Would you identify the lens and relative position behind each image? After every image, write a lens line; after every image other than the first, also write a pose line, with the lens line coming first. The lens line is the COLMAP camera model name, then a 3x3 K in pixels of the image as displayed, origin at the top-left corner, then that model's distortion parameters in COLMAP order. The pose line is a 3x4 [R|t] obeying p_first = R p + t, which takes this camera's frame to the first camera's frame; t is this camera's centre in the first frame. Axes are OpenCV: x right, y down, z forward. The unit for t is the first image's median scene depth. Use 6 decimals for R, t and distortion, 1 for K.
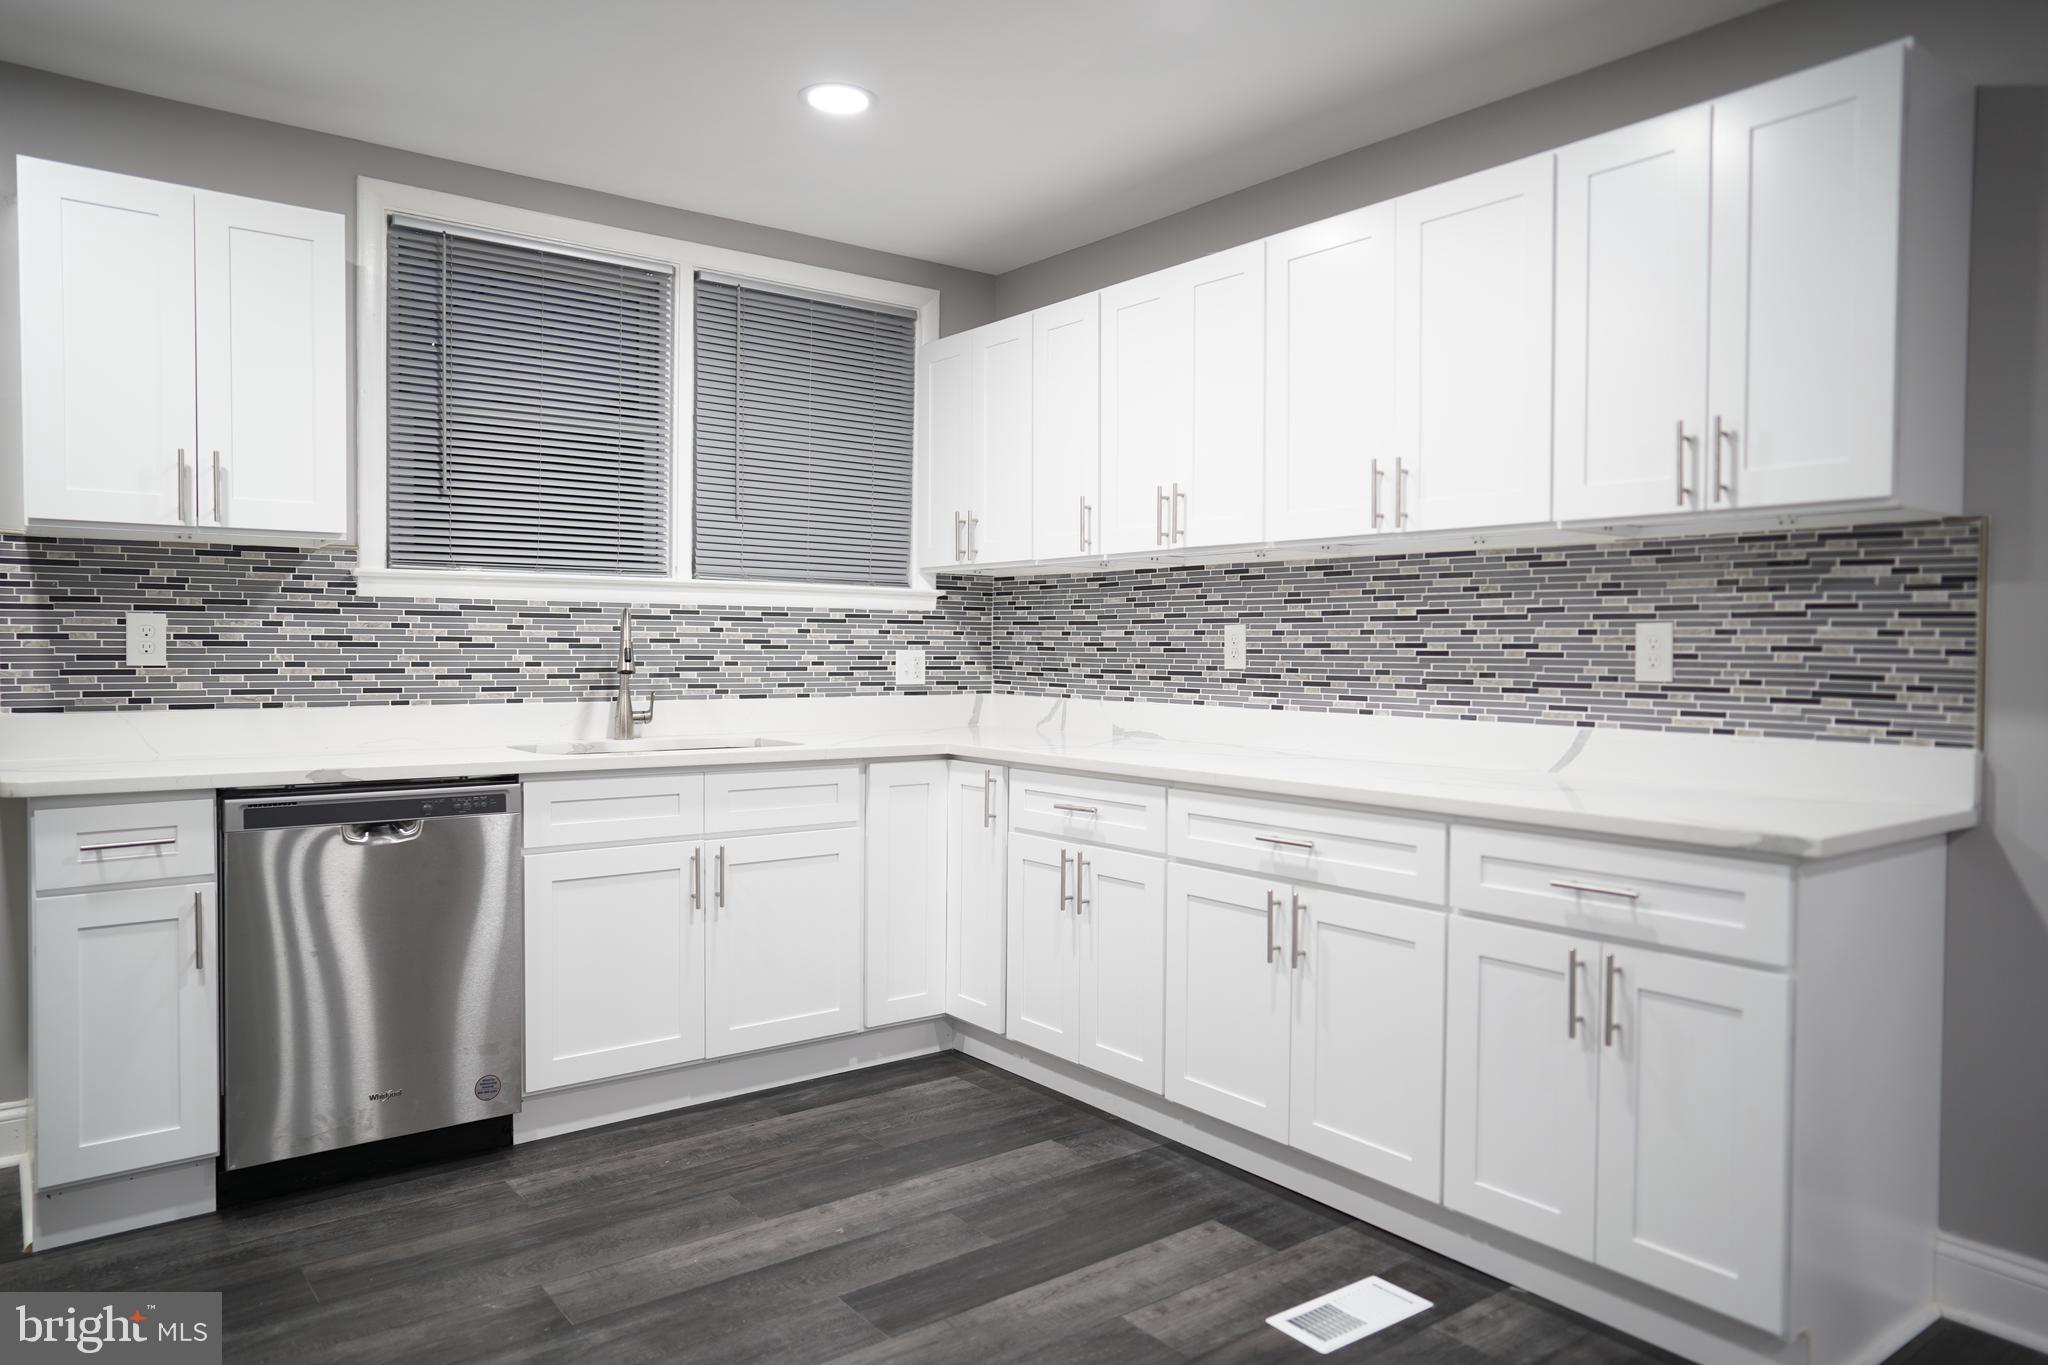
lens RADIAL K [[1355.5, 0, 1011.5], [0, 1355.5, 684.4], [0, 0, 1]] dist [-0.036949, 0.041941]
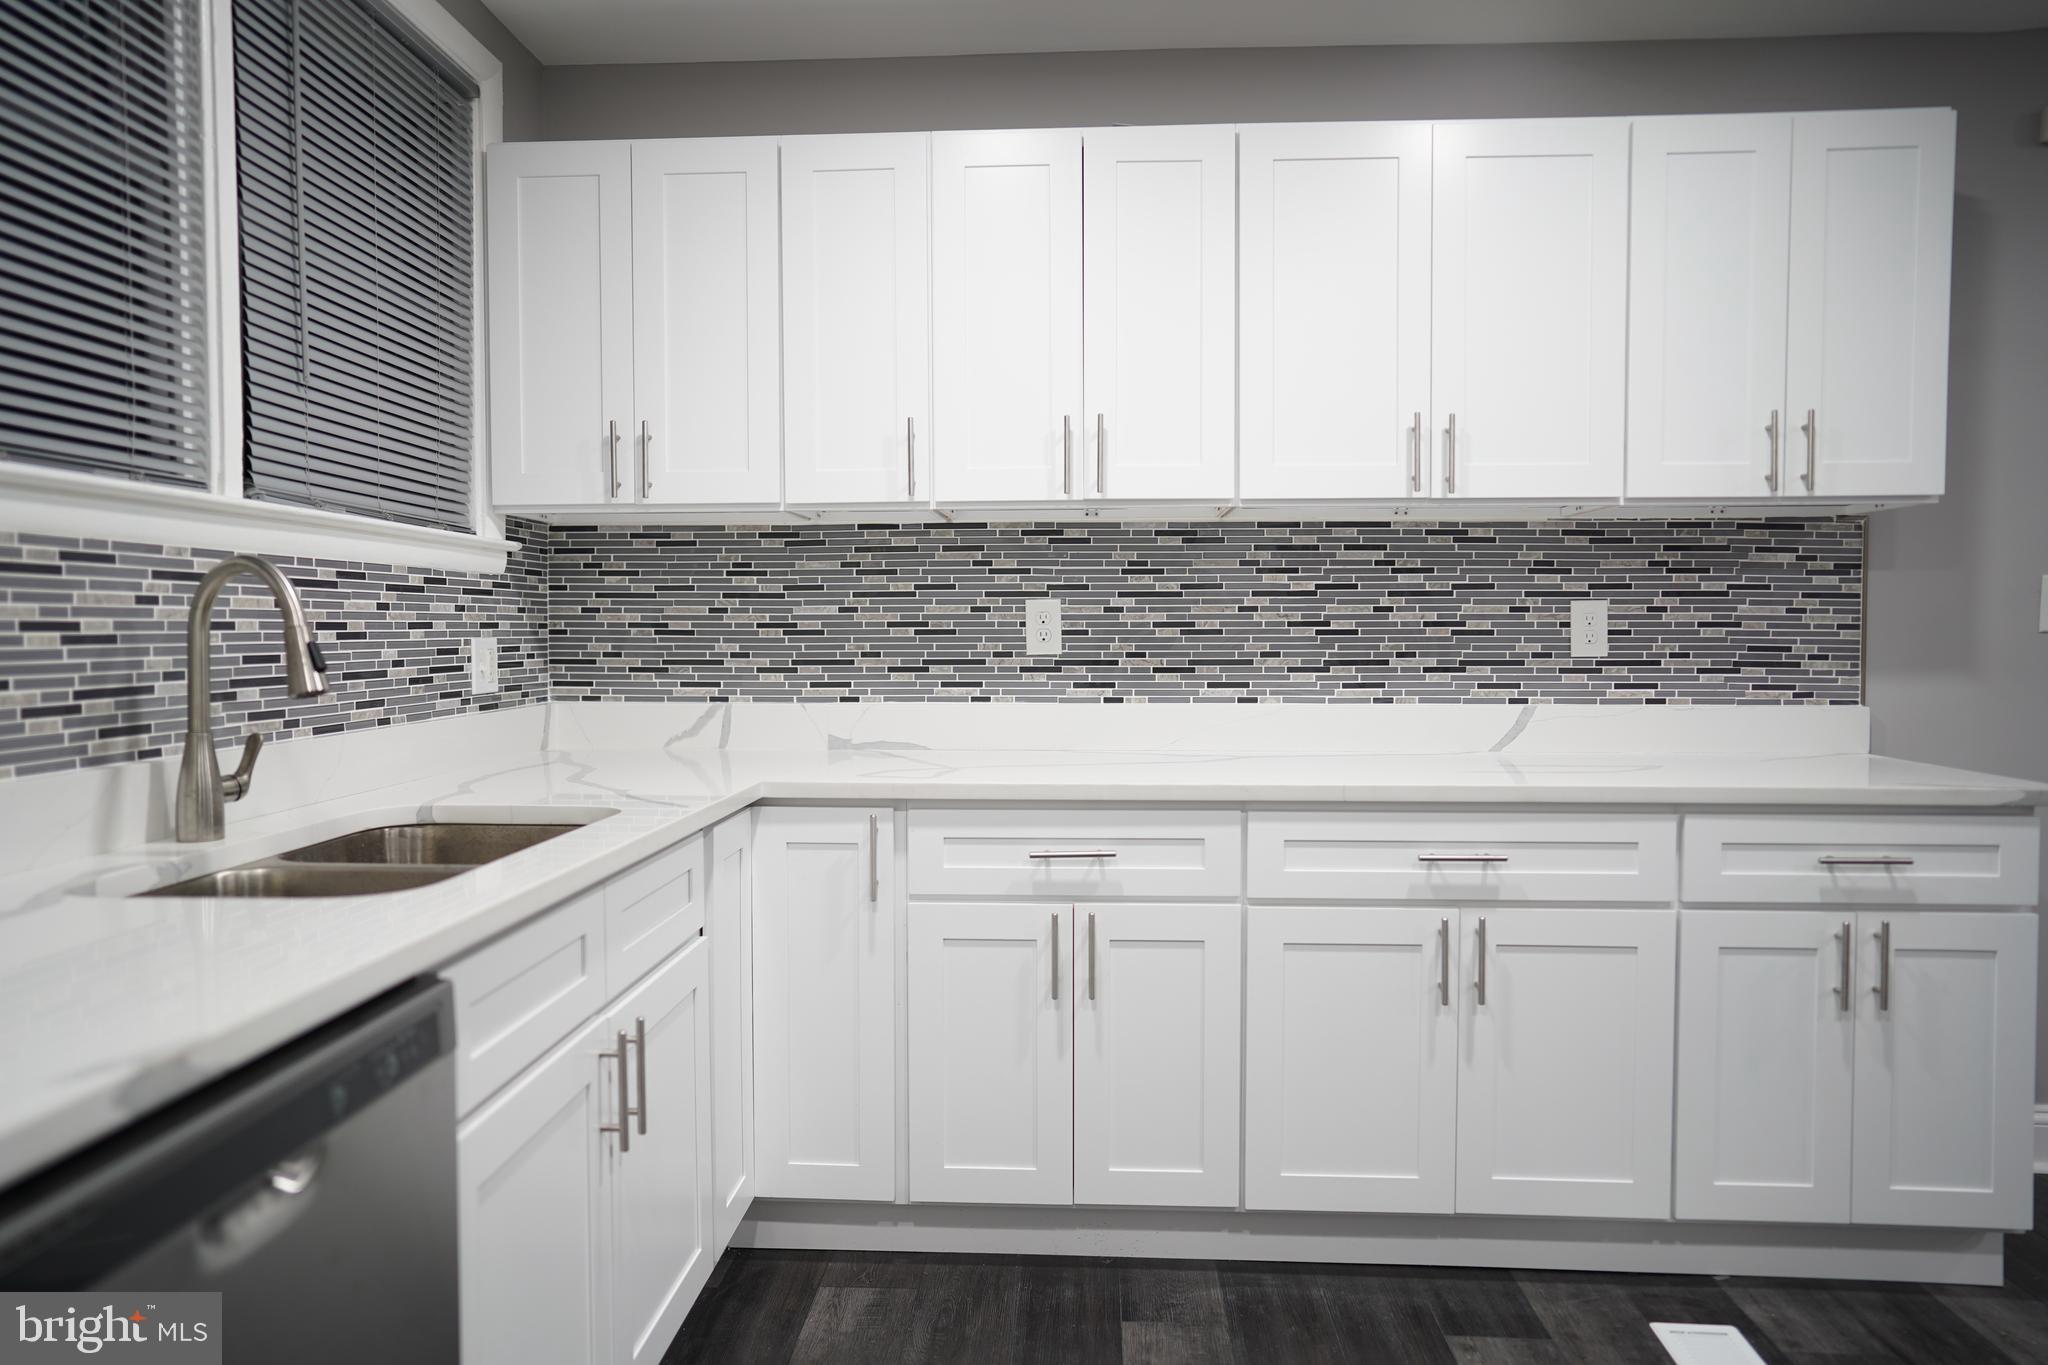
lens RADIAL K [[1355.5, 0, 1012.9], [0, 1355.5, 679.0], [0, 0, 1]] dist [-0.036949, 0.041941]
pose [[0.654082, -0.038430, 0.755447, -0.498539], [0.027864, 0.999255, 0.026707, -0.020849], [-0.755911, 0.003582, 0.654665, 0.539642]]
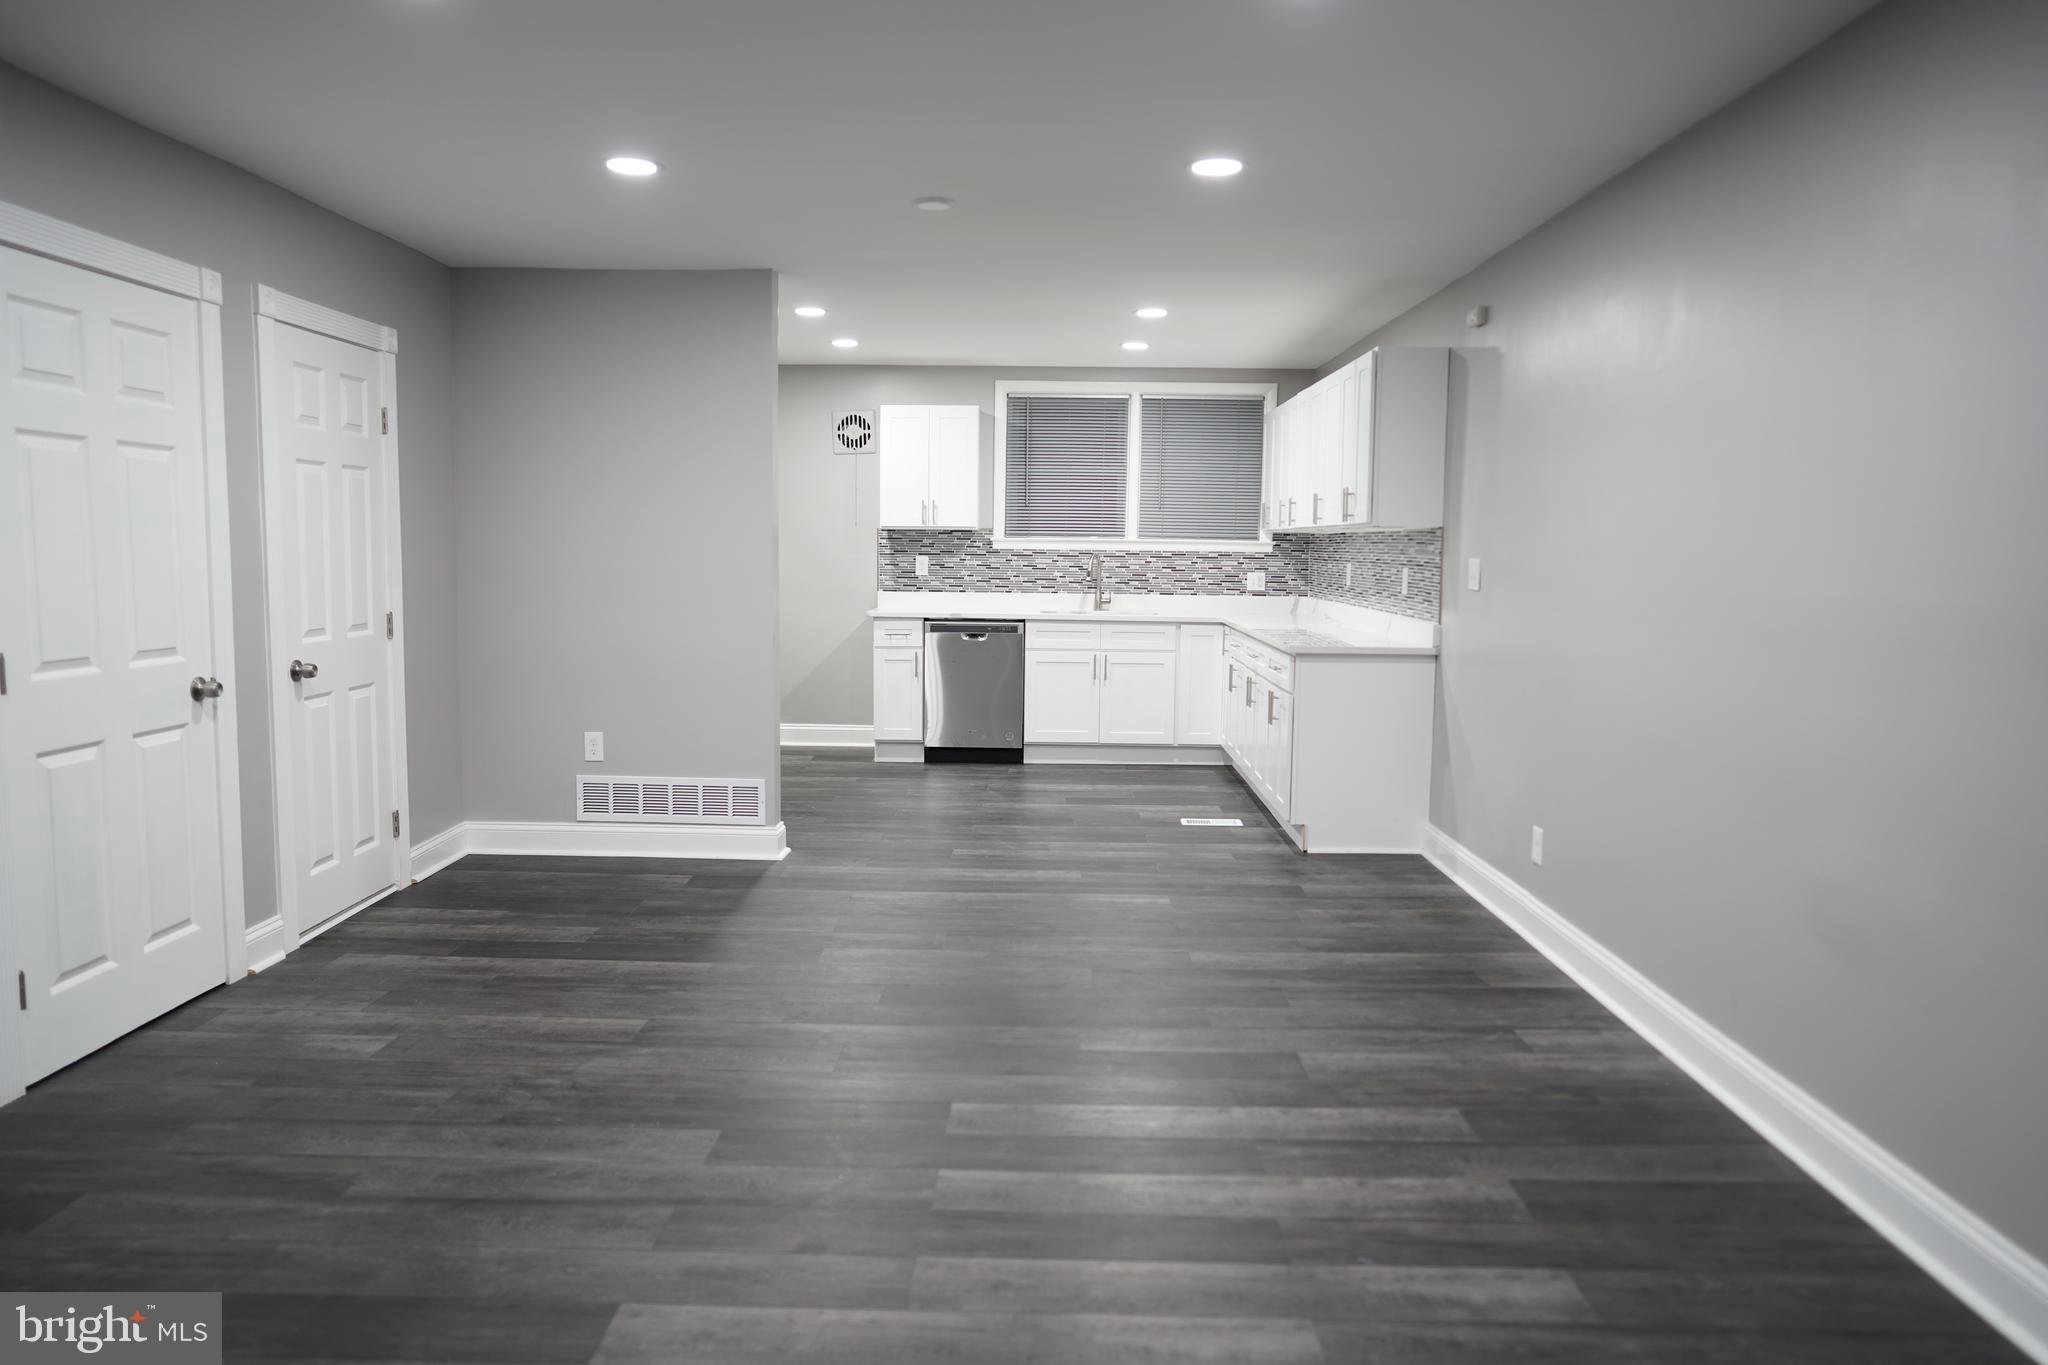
lens RADIAL K [[1355.5, 0, 1024.0], [0, 1355.5, 678.9], [0, 0, 1]] dist [-0.036949, 0.041941]
pose [[0.776385, 0.063789, -0.627023, 1.165861], [-0.024208, 0.997149, 0.071469, -0.005242], [0.629794, -0.040308, 0.775716, -0.942227]]
